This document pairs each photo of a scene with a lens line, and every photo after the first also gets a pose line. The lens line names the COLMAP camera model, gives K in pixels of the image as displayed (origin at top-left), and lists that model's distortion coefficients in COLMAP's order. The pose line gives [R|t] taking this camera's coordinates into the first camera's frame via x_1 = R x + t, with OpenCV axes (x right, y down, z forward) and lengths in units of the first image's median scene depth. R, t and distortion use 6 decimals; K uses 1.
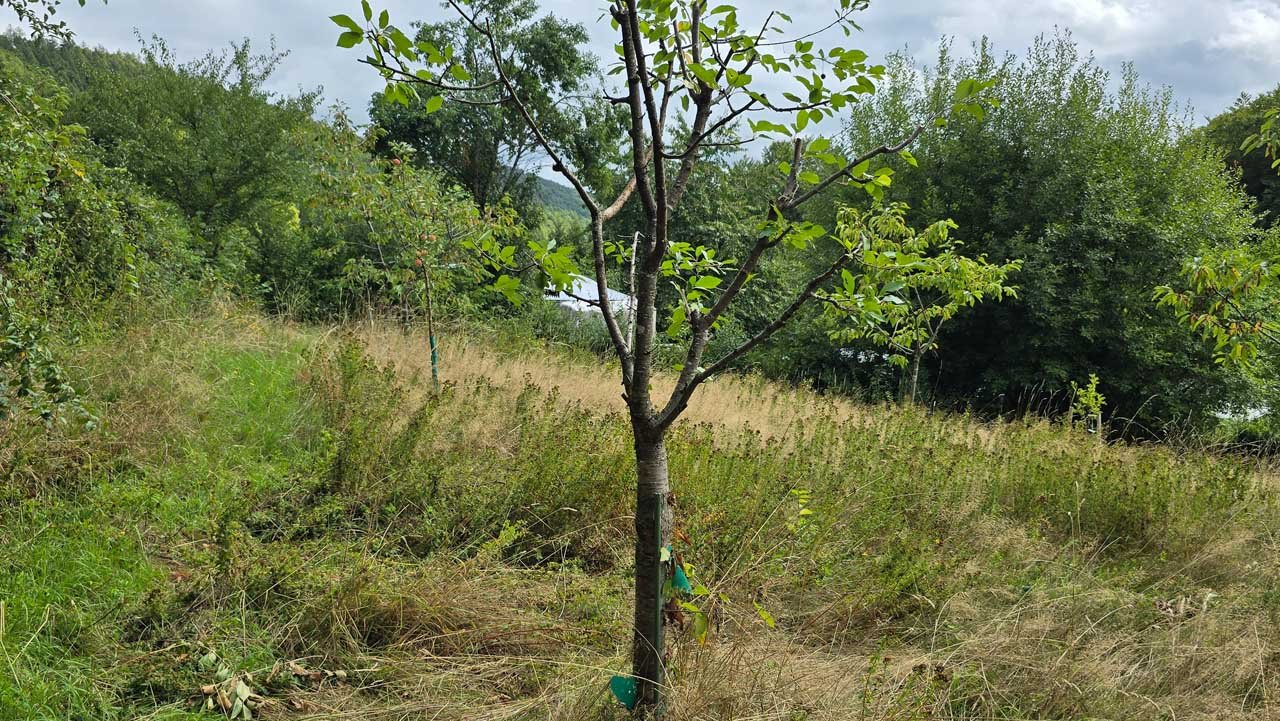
lens RADIAL K [[986.9, 0, 640.0], [0, 986.9, 360.5], [0, 0, 1]] dist [-0.002015, -0.001434]
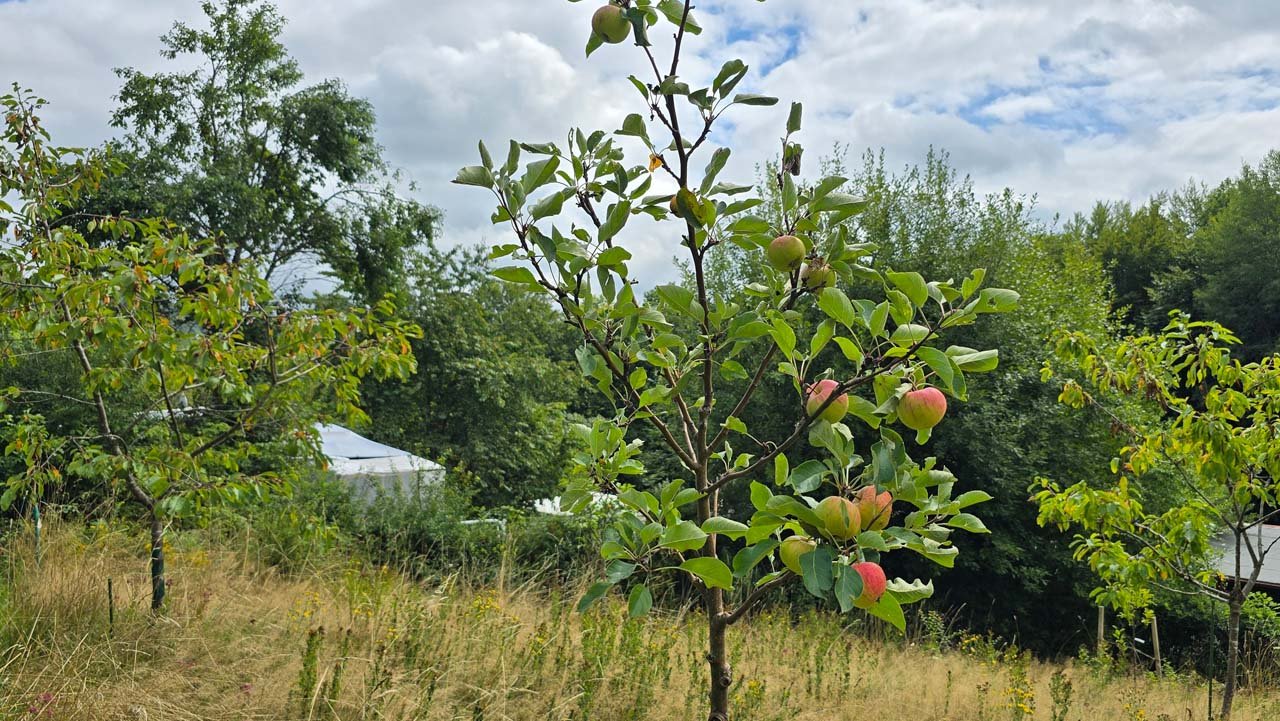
lens RADIAL K [[946.8, 0, 640.0], [0, 946.8, 360.5], [0, 0, 1]] dist [0.005273, 0.000434]
pose [[0.948028, 0.014076, 0.317875, -0.085524], [0.030084, 0.990581, -0.133584, -0.035403], [-0.316761, 0.136204, 0.938675, 0.262860]]
